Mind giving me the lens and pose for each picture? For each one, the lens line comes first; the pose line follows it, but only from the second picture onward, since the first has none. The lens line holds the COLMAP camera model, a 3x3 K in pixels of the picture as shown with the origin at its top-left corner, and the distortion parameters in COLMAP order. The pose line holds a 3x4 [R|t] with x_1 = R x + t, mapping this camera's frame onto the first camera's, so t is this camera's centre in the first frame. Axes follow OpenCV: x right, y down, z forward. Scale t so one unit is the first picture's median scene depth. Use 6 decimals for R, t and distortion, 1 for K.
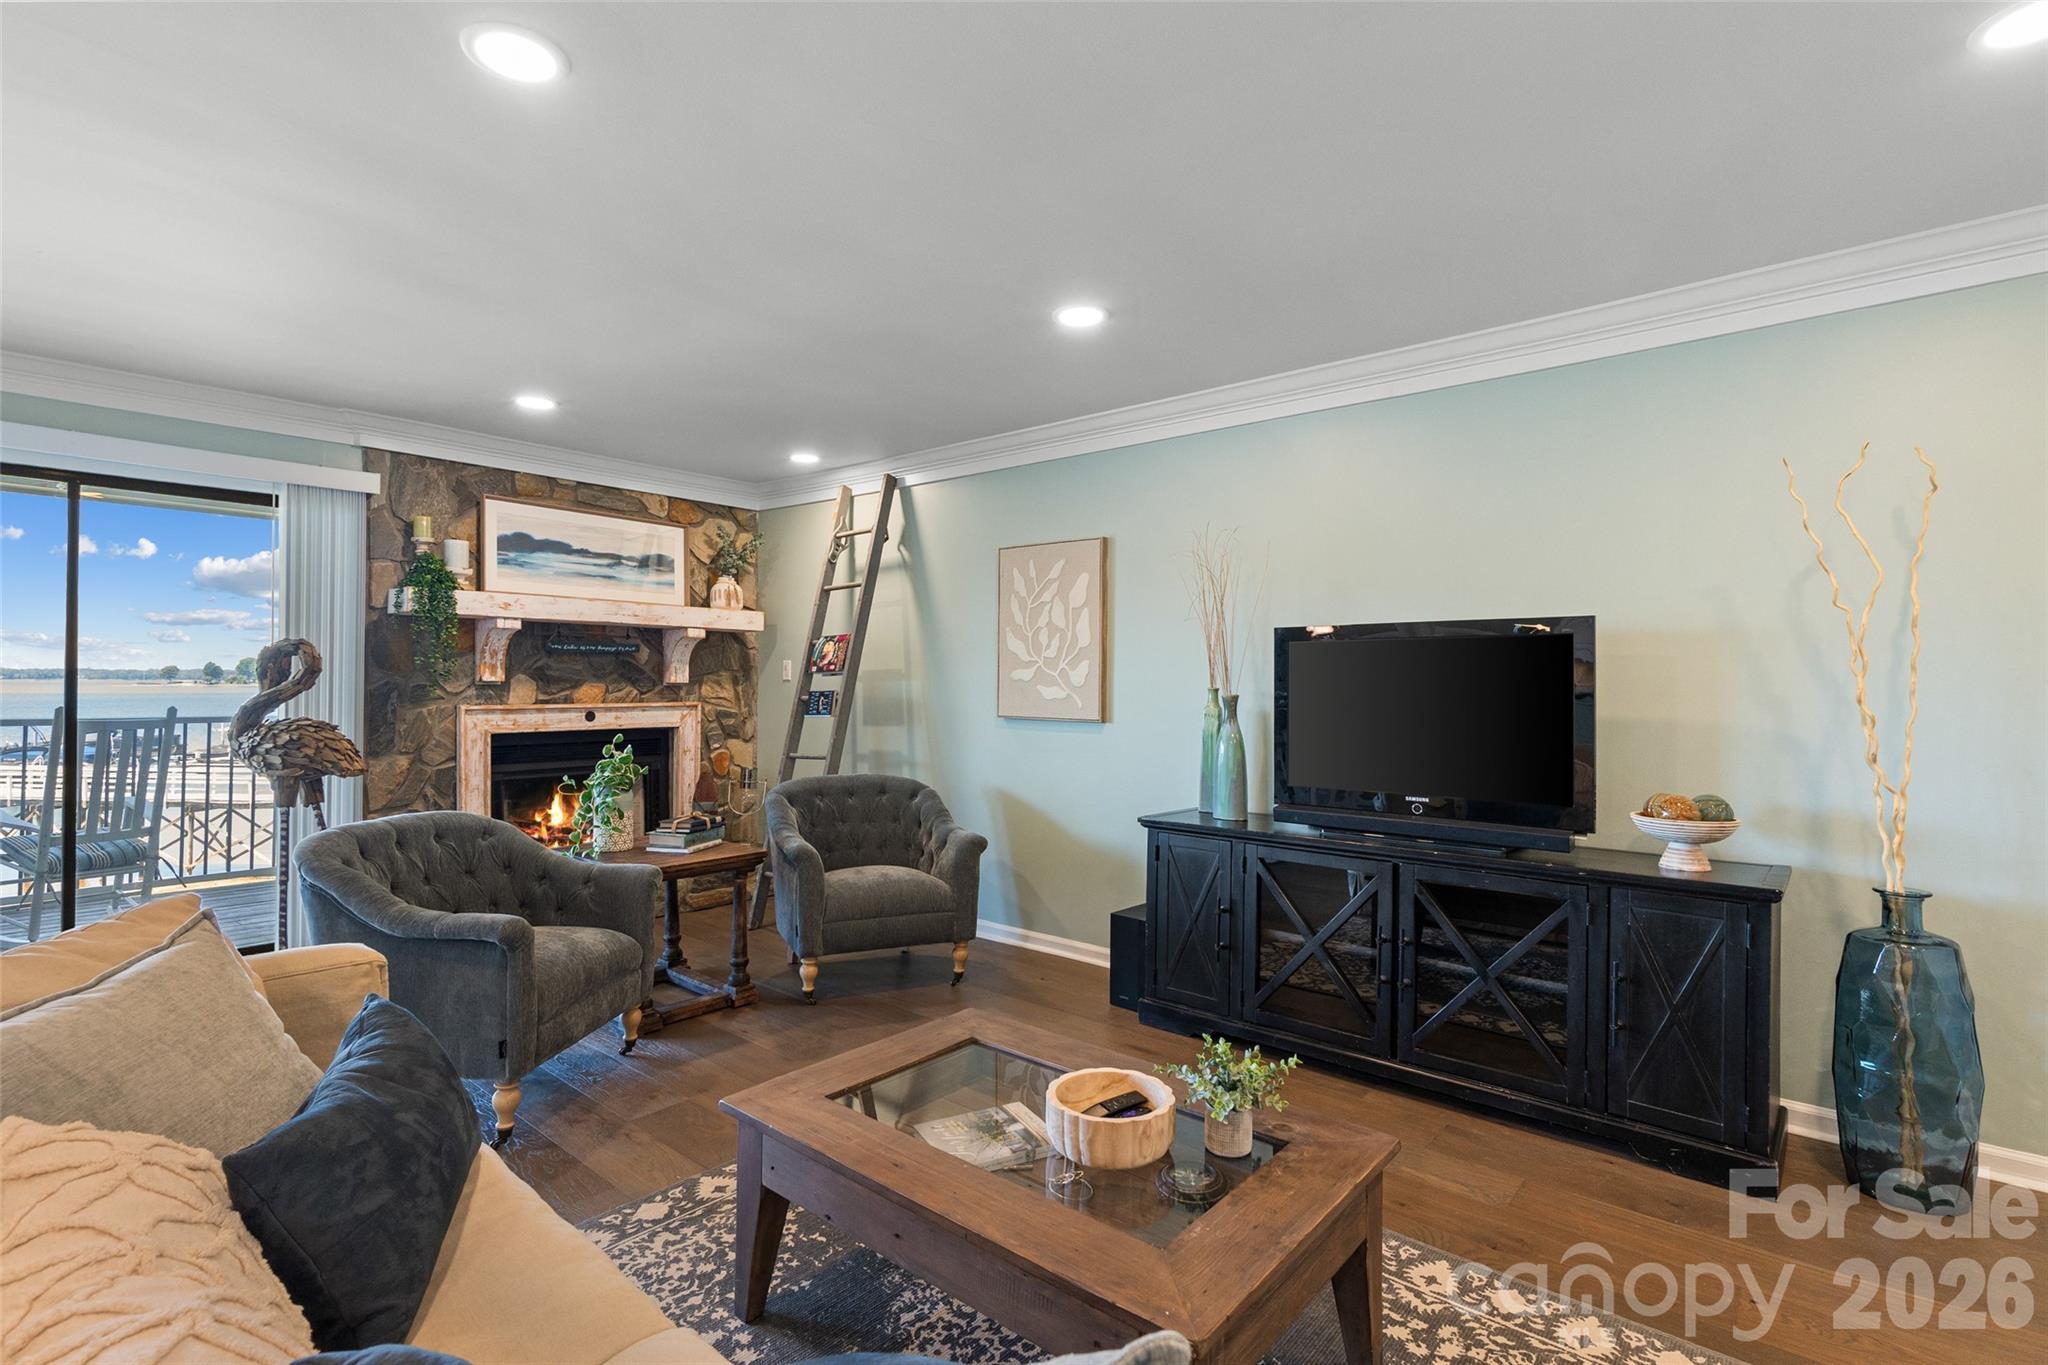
lens RADIAL K [[965.7, 0, 1014.4], [0, 965.7, 684.2], [0, 0, 1]] dist [-0.004051, 0.000070]
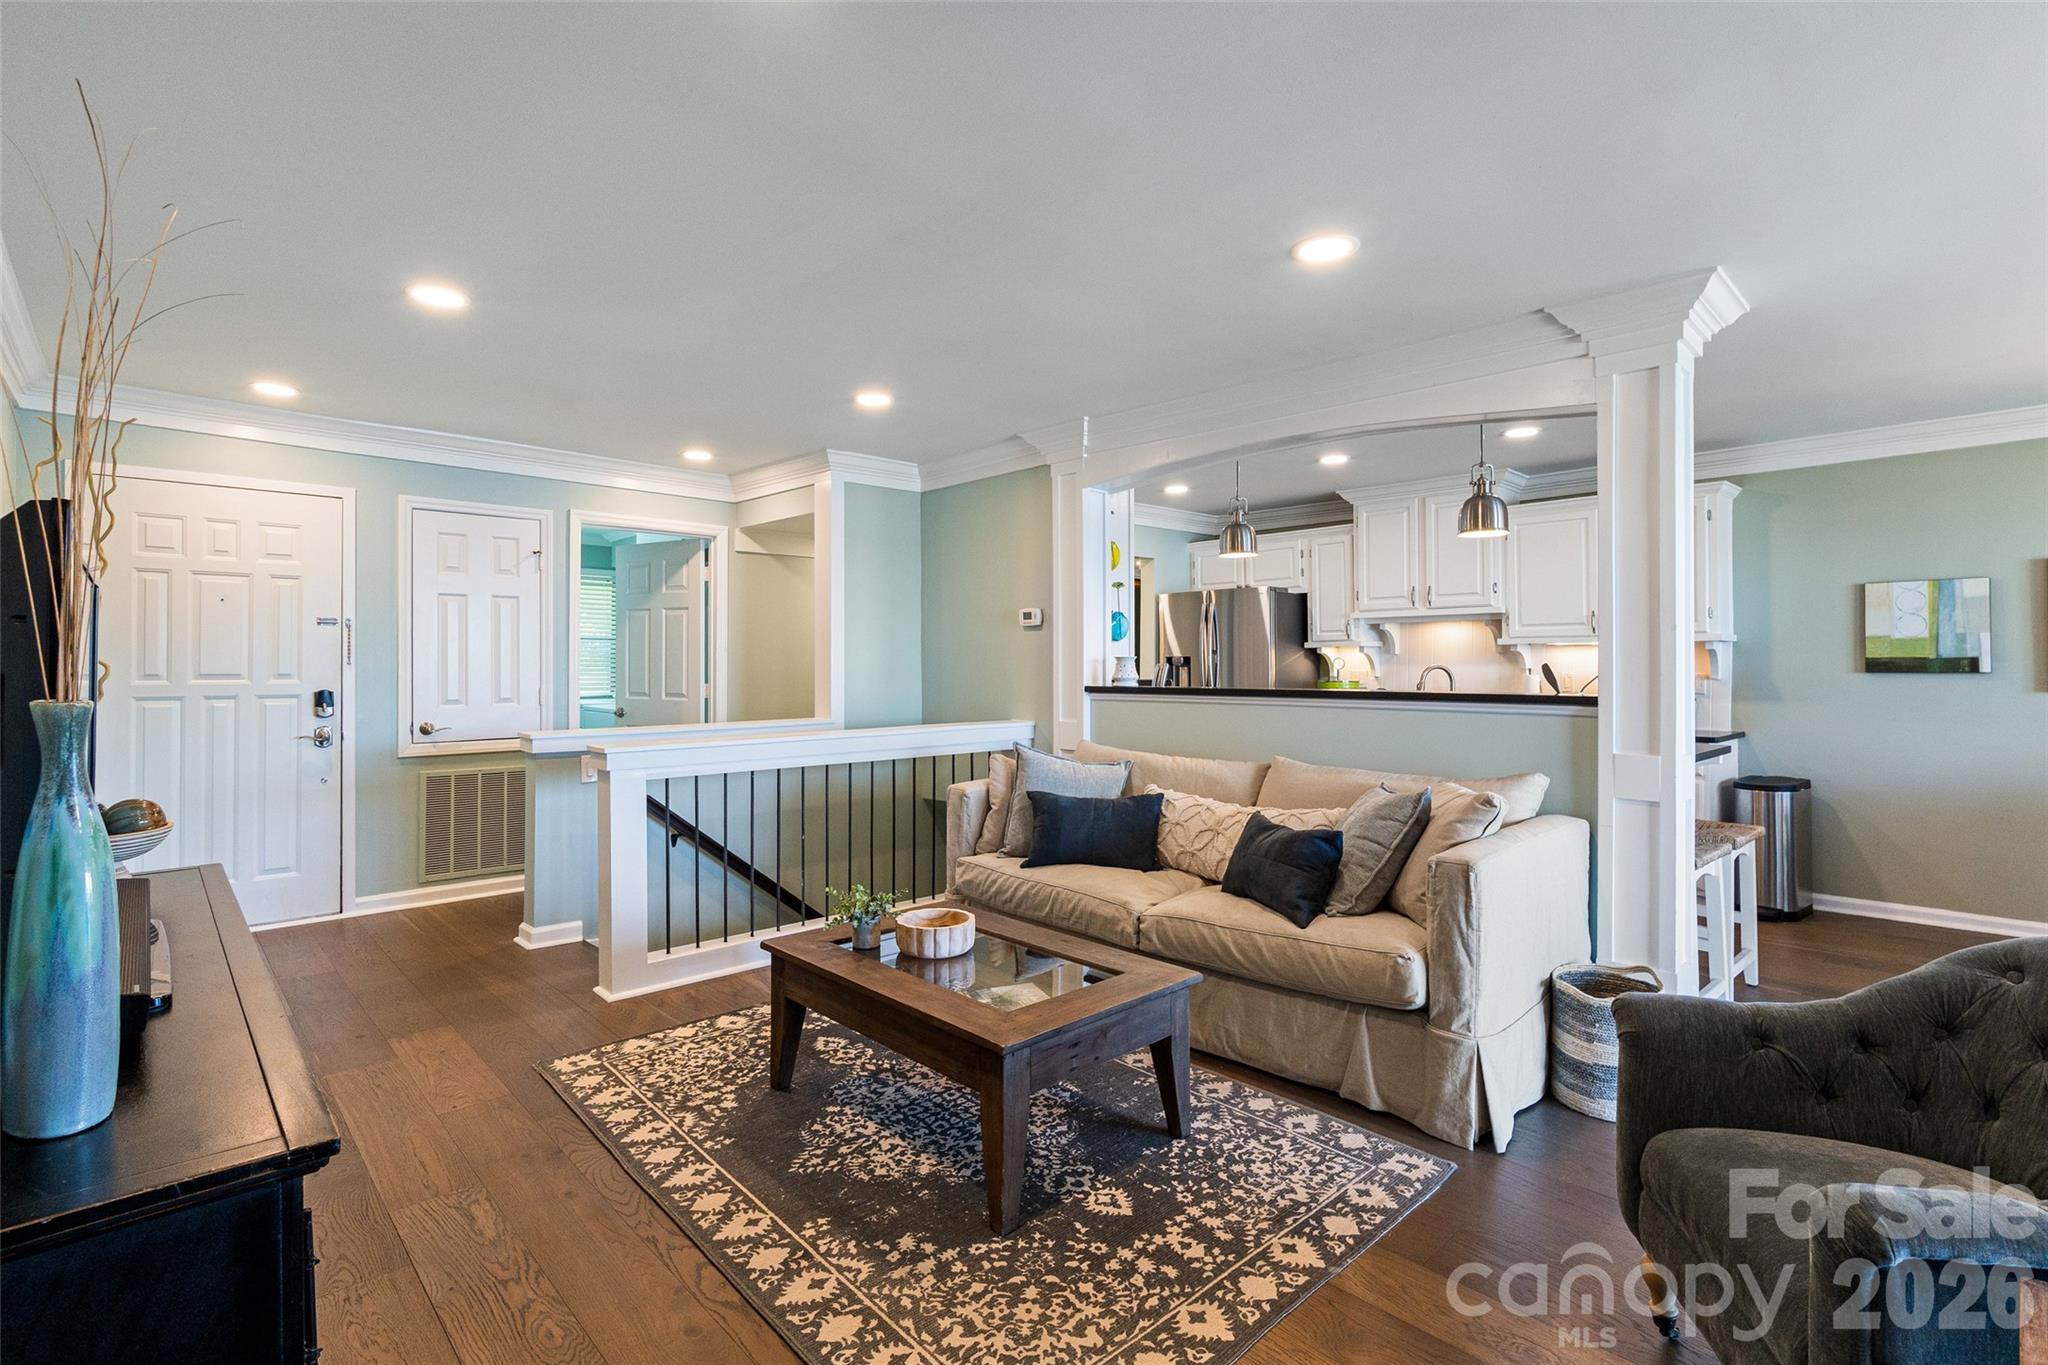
lens RADIAL K [[965.7, 0, 1016.0], [0, 965.7, 657.6], [0, 0, 1]] dist [-0.004051, 0.000070]
pose [[-0.994186, -0.004608, 0.107578, -0.070517], [-0.005403, 0.999960, -0.007104, -0.000805], [-0.107541, -0.007644, -0.994171, 0.880486]]
